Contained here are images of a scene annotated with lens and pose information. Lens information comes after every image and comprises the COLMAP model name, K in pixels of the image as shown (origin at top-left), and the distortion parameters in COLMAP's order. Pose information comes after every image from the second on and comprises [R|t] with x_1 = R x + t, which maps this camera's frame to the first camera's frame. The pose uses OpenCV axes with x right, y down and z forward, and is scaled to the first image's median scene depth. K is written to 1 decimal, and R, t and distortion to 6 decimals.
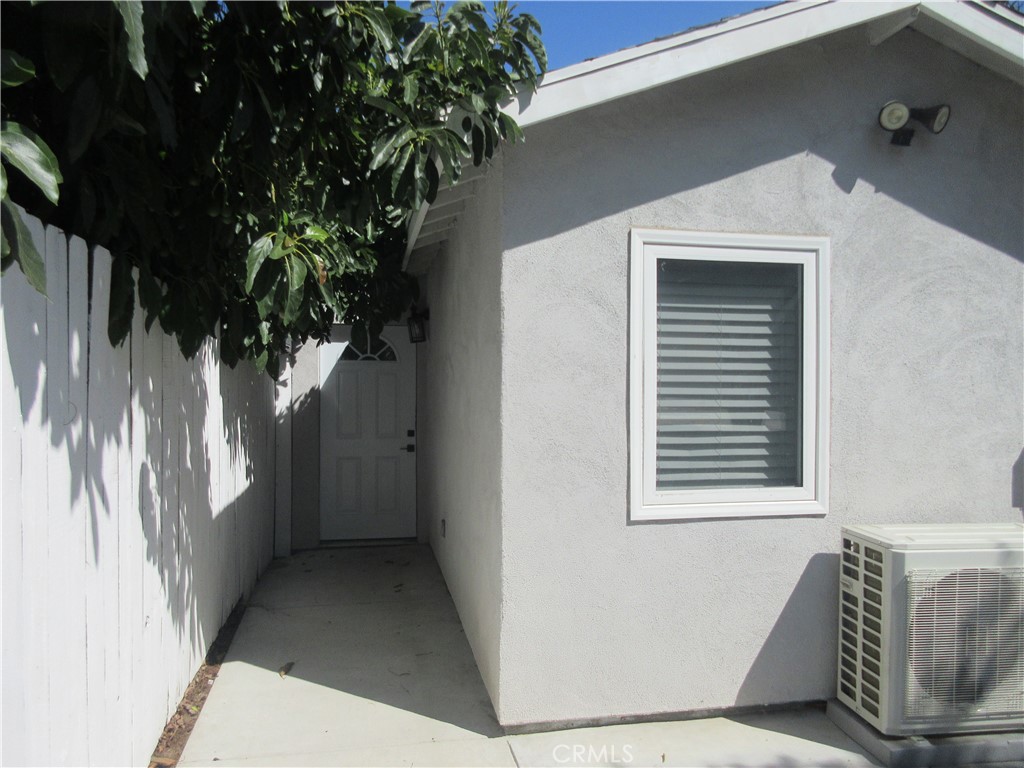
lens RADIAL K [[760.0, 0, 518.8], [0, 760.0, 379.3], [0, 0, 1]] dist [0.000312, 0.003222]
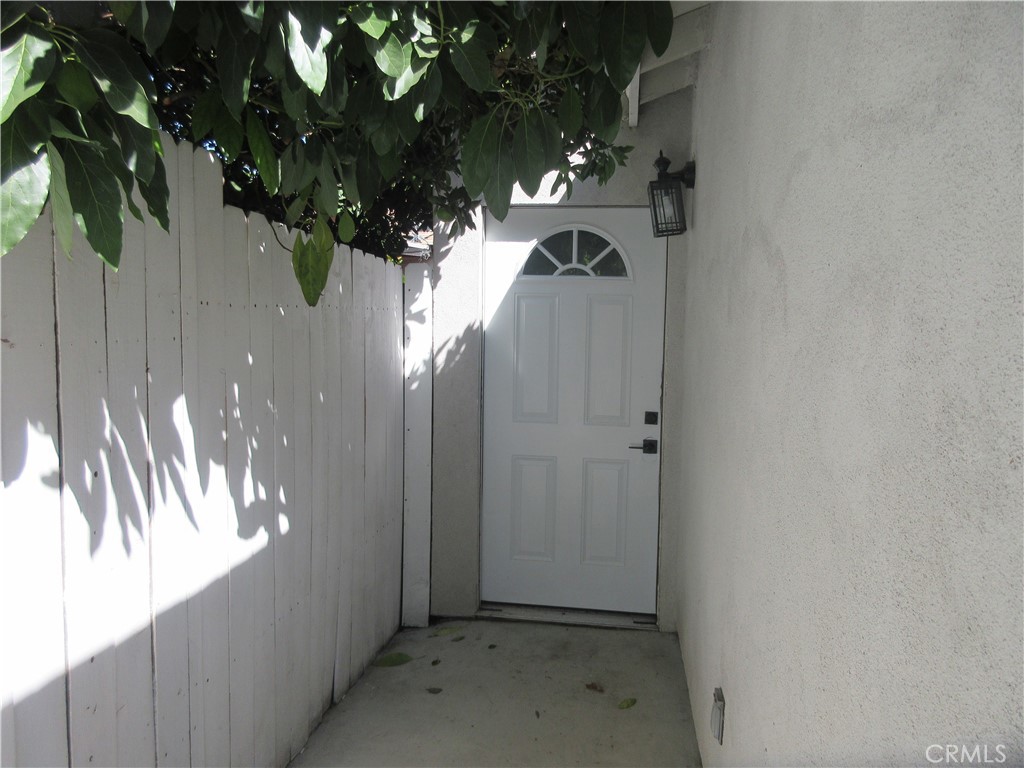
lens RADIAL K [[742.8, 0, 512.0], [0, 742.8, 384.0], [0, 0, 1]] dist [-0.009954, -0.000685]
pose [[0.938818, 0.039063, -0.342191, -0.061406], [-0.012801, 0.996818, 0.078674, 0.010241], [0.344176, -0.069480, 0.936331, 0.515891]]
